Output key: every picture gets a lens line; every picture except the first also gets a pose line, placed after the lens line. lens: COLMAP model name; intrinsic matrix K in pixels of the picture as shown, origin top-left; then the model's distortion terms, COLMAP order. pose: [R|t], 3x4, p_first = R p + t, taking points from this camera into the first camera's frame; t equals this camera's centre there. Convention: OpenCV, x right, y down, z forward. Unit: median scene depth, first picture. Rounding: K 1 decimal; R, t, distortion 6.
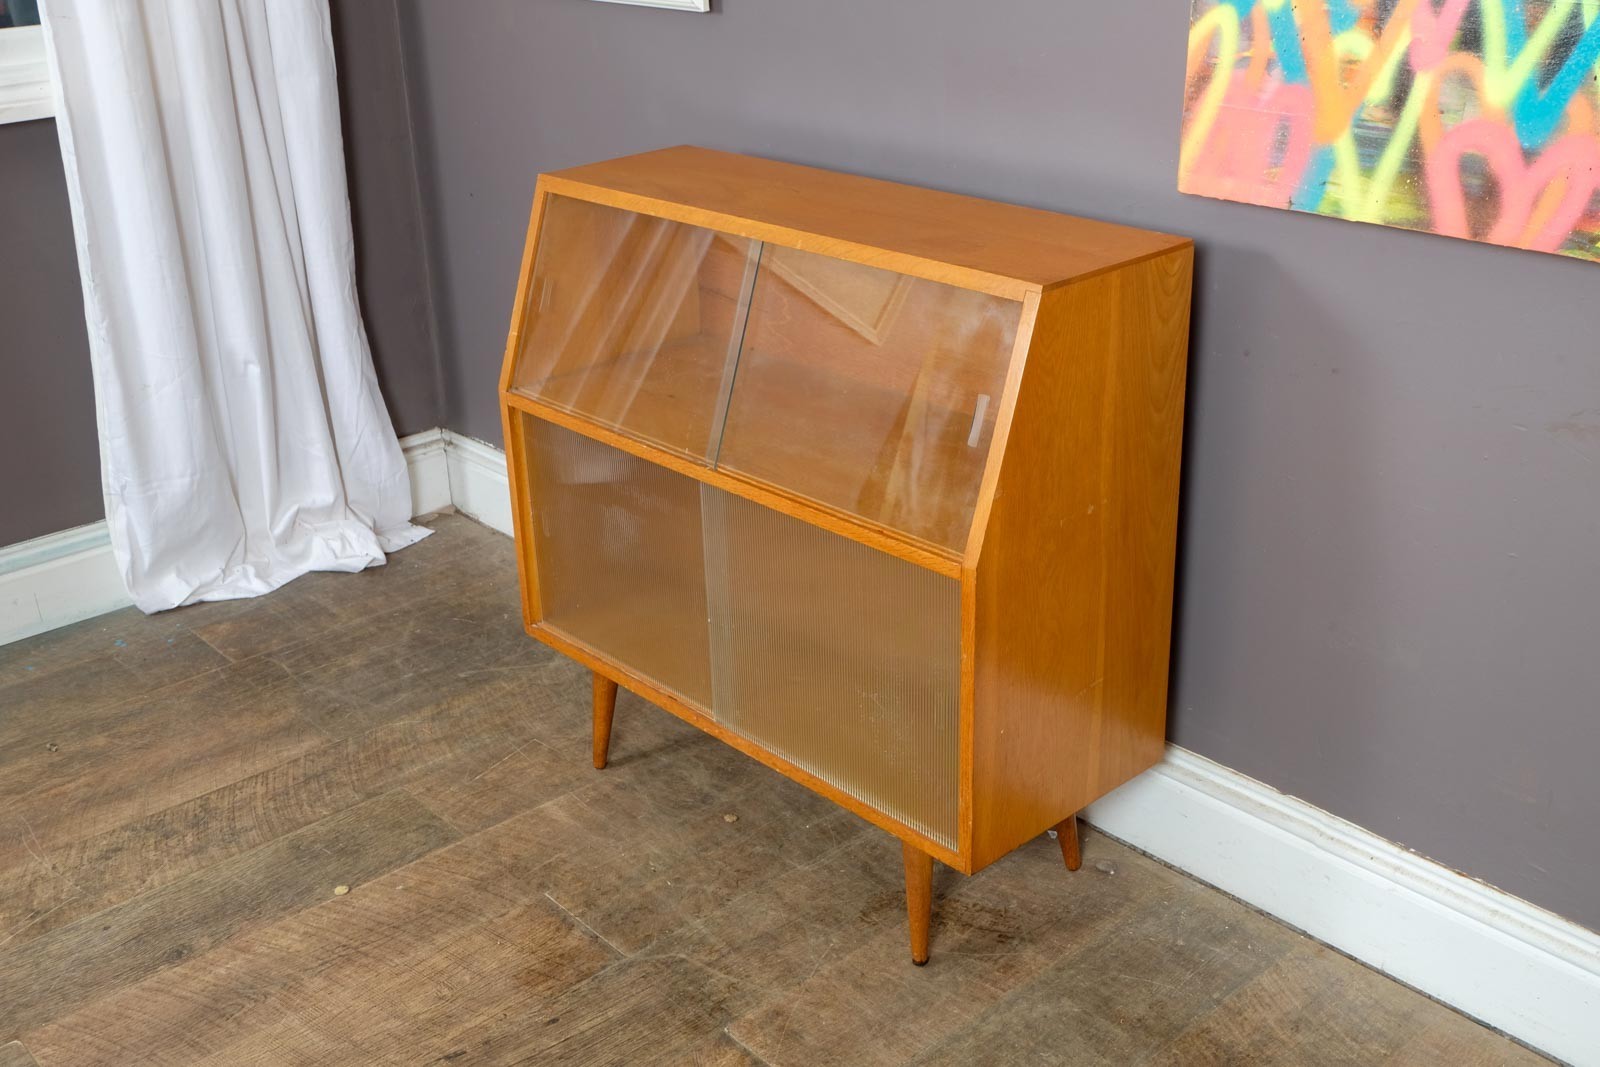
lens RADIAL K [[1726.7, 0, 796.2], [0, 1726.7, 537.4], [0, 0, 1]] dist [0.007622, -0.017658]
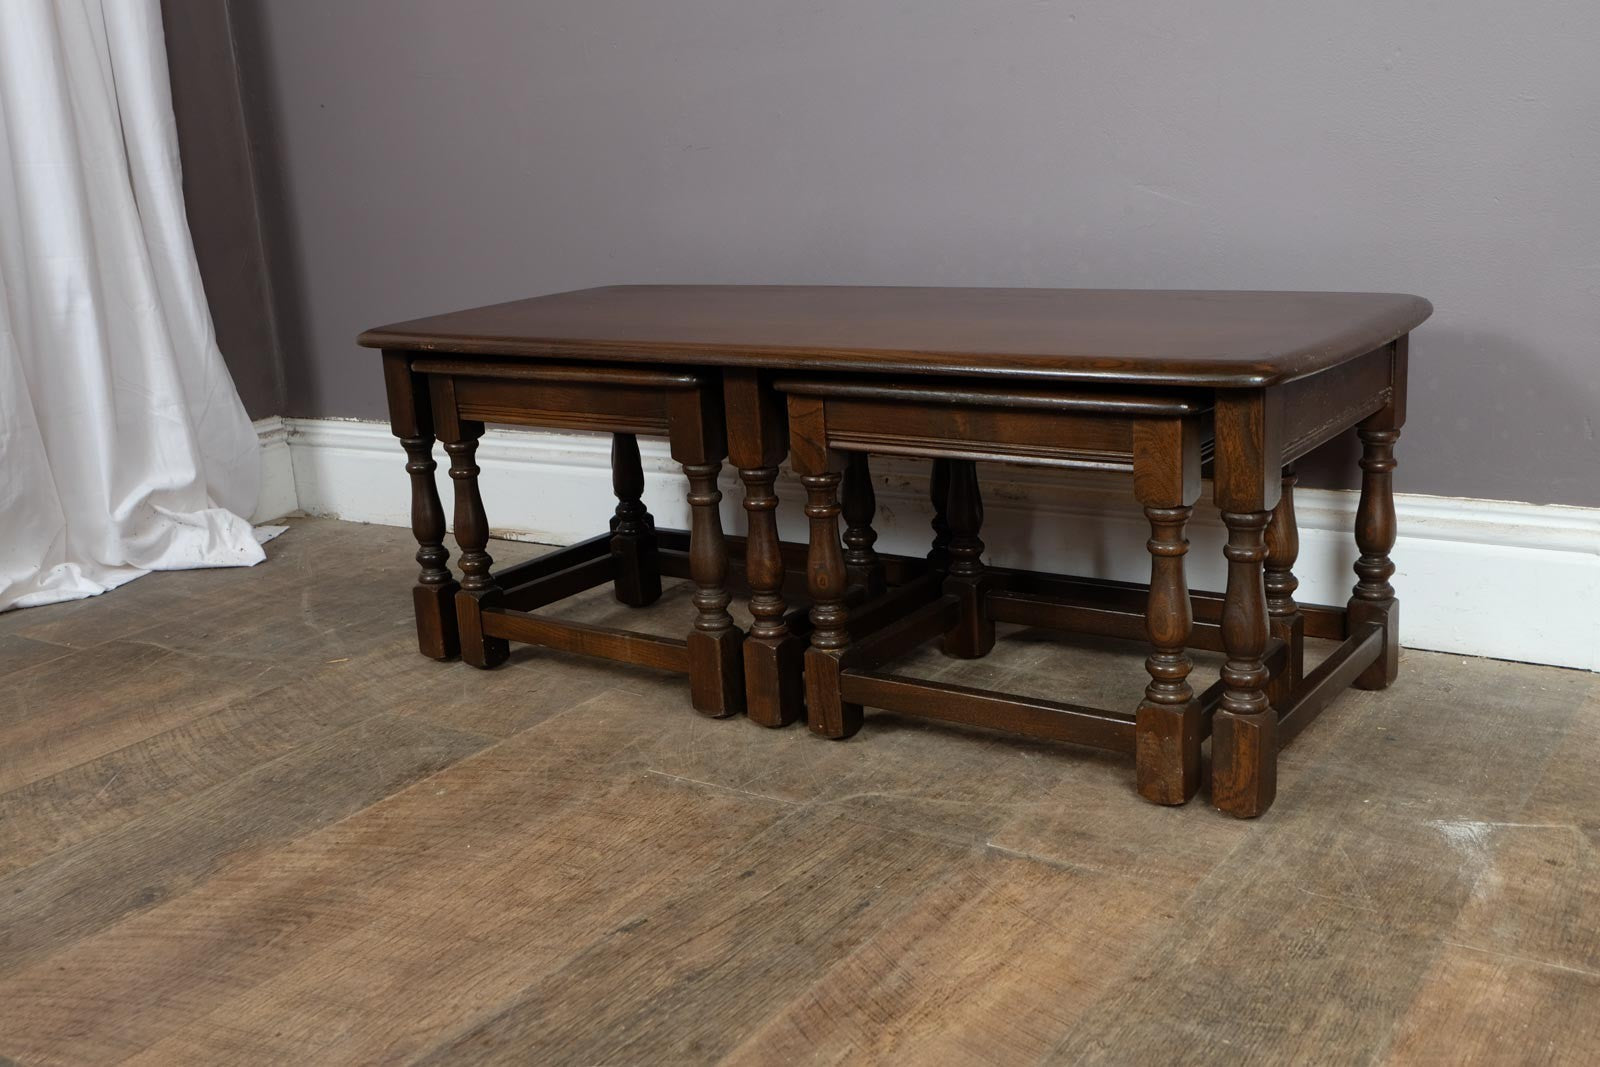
lens RADIAL K [[1672.1, 0, 798.9], [0, 1672.1, 528.4], [0, 0, 1]] dist [0.019991, -0.034923]
pose [[0.969006, -0.093942, 0.228476, -0.247020], [0.130527, 0.979929, -0.150670, 0.231602], [-0.209736, 0.175822, 0.961820, 0.291352]]
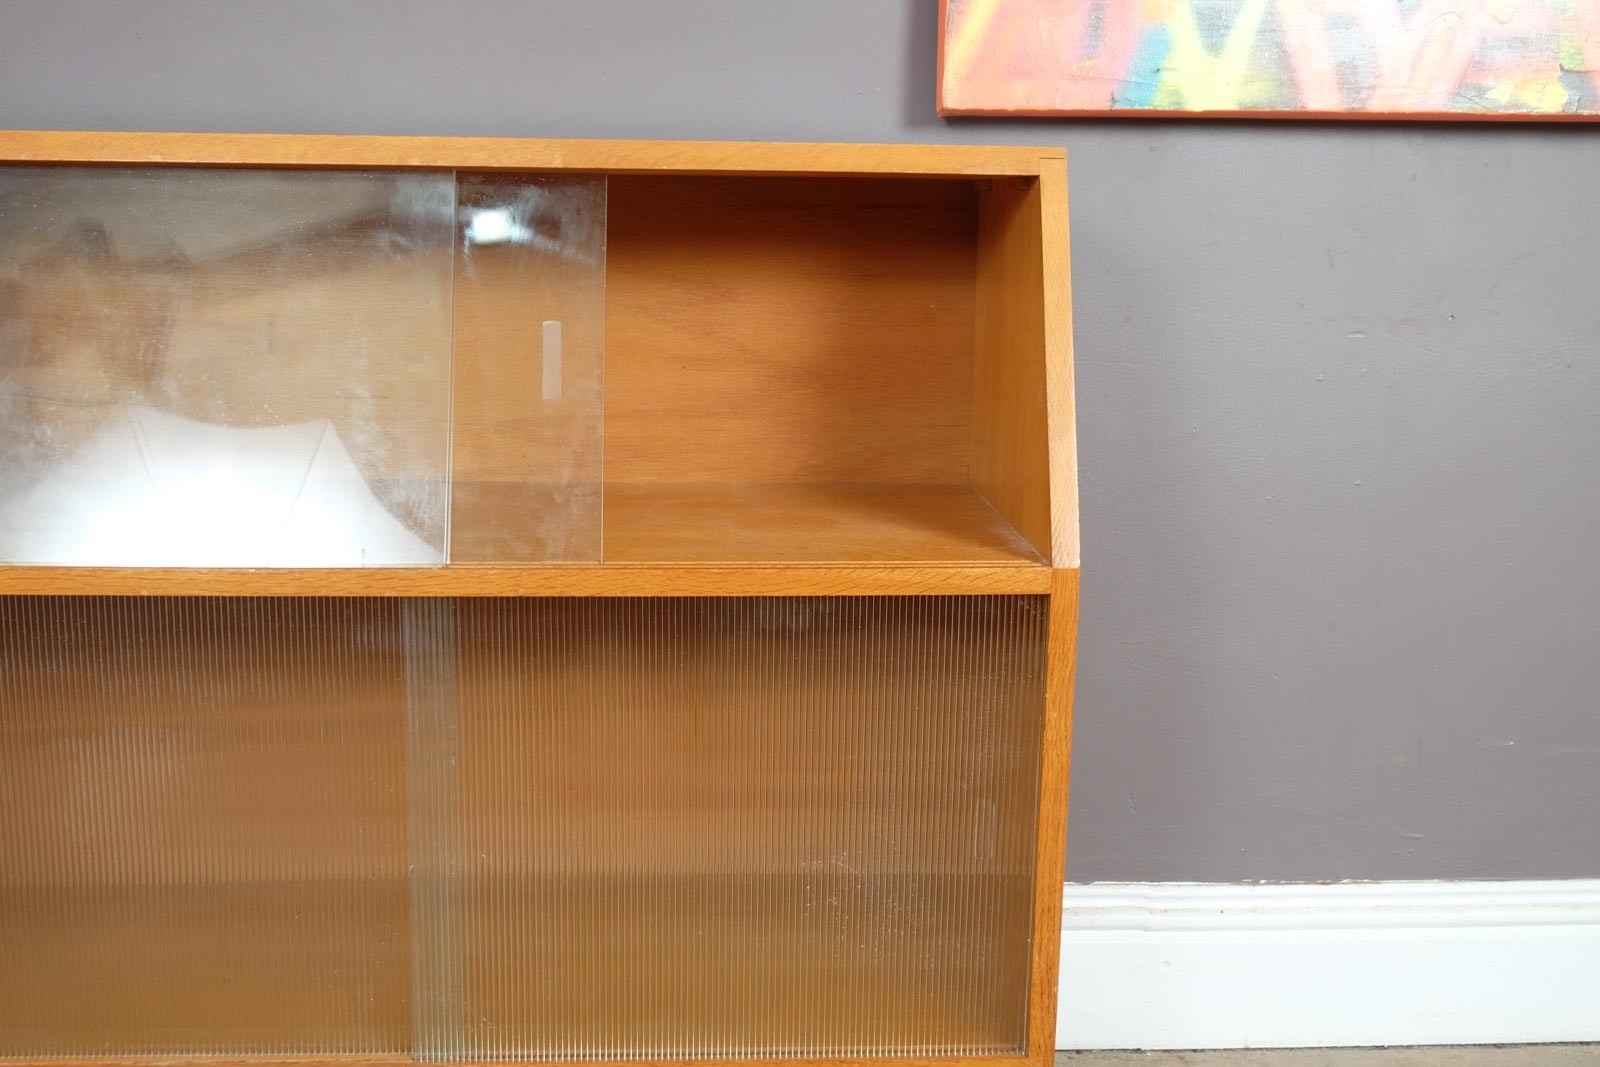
lens RADIAL K [[1716.1, 0, 775.2], [0, 1716.1, 539.1], [0, 0, 1]] dist [-0.025805, 0.031724]
pose [[0.635652, -0.106269, 0.764626, -0.384363], [0.276339, 0.956169, -0.096838, 0.033191], [-0.720821, 0.272851, 0.637157, 0.548419]]
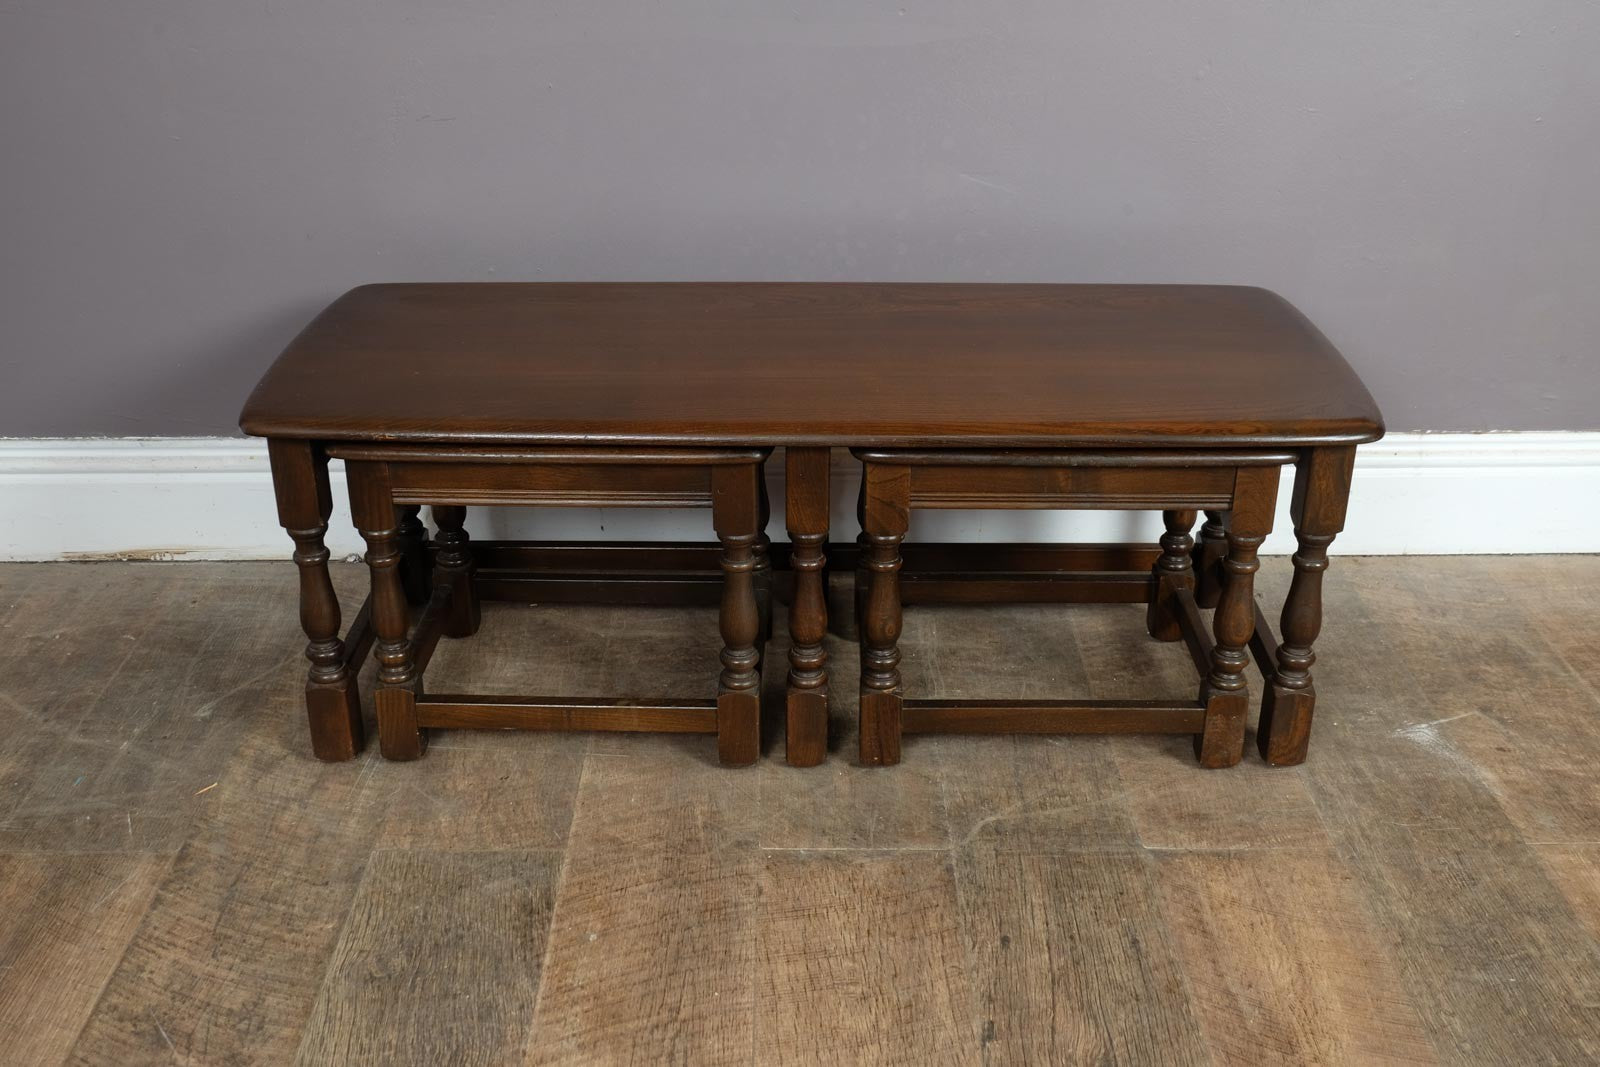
lens RADIAL K [[1672.9, 0, 808.8], [0, 1672.9, 526.1], [0, 0, 1]] dist [-0.011205, 0.011002]
pose [[0.657304, -0.292099, 0.694716, -0.612992], [0.277445, 0.950880, 0.137302, -0.016864], [-0.700697, 0.102496, 0.706058, 0.489867]]
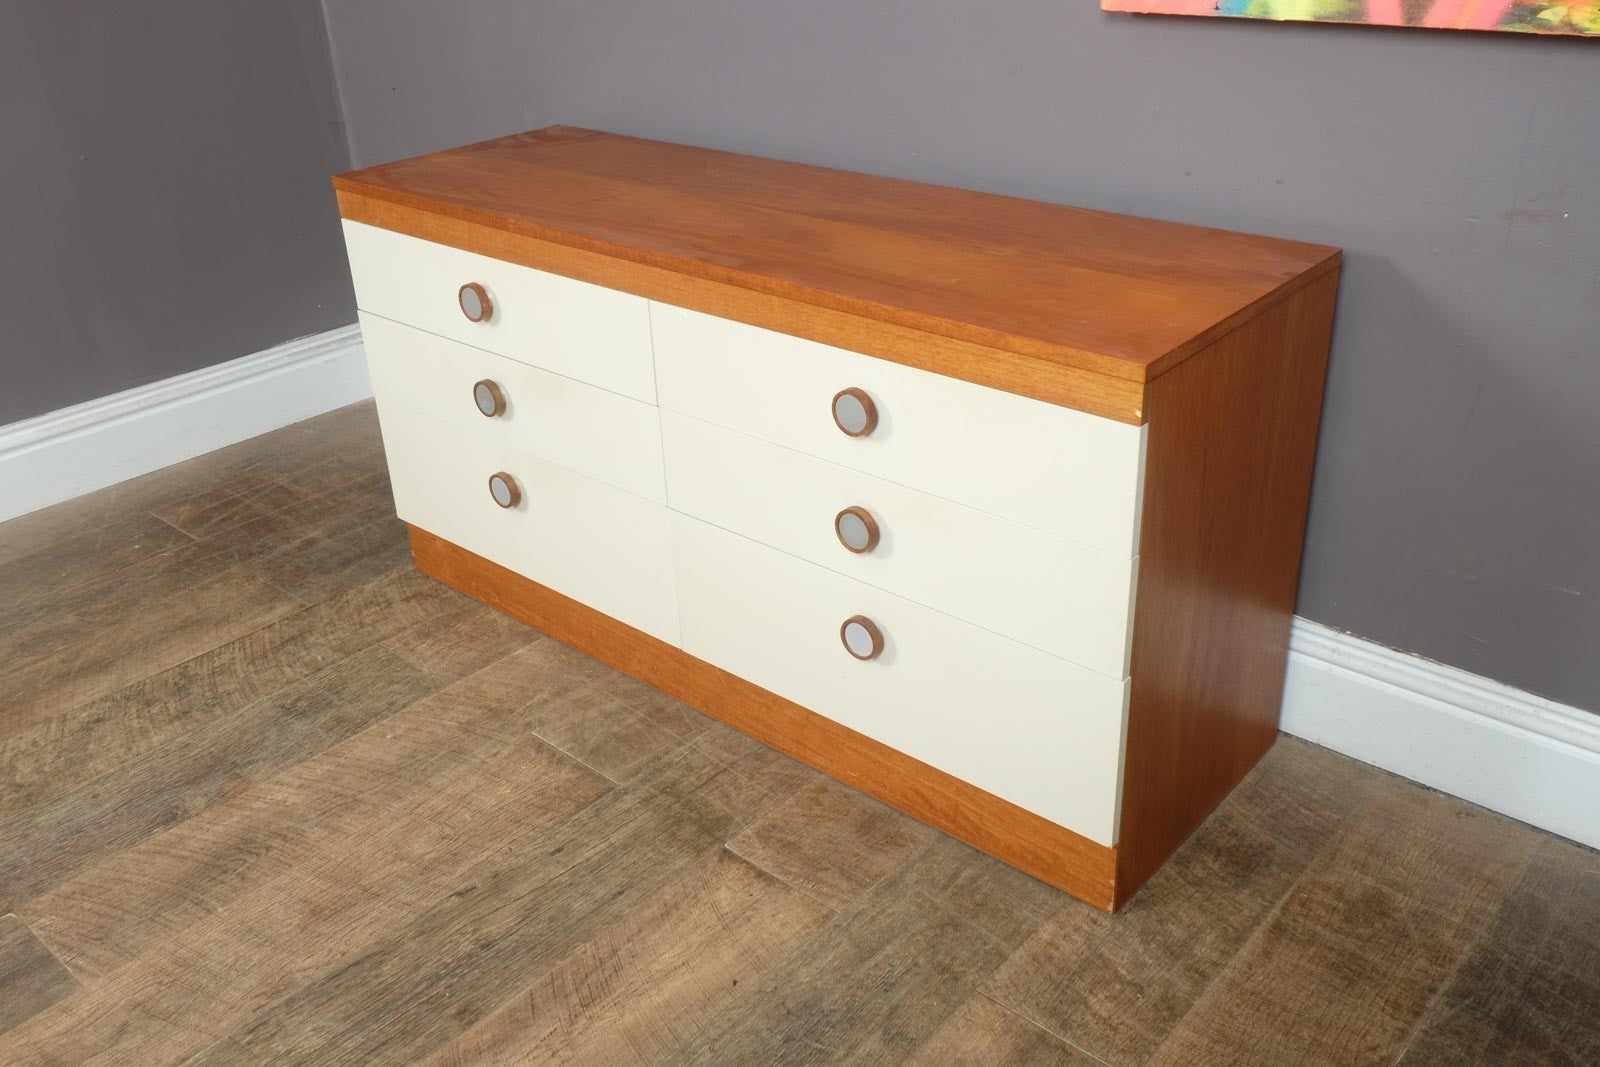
lens RADIAL K [[1413.1, 0, 804.1], [0, 1413.1, 536.3], [0, 0, 1]] dist [0.017290, 0.001650]
pose [[0.992907, -0.056066, 0.104848, -0.068049], [0.048872, 0.996351, 0.069971, 0.037656], [-0.108388, -0.064350, 0.992024, 0.144993]]
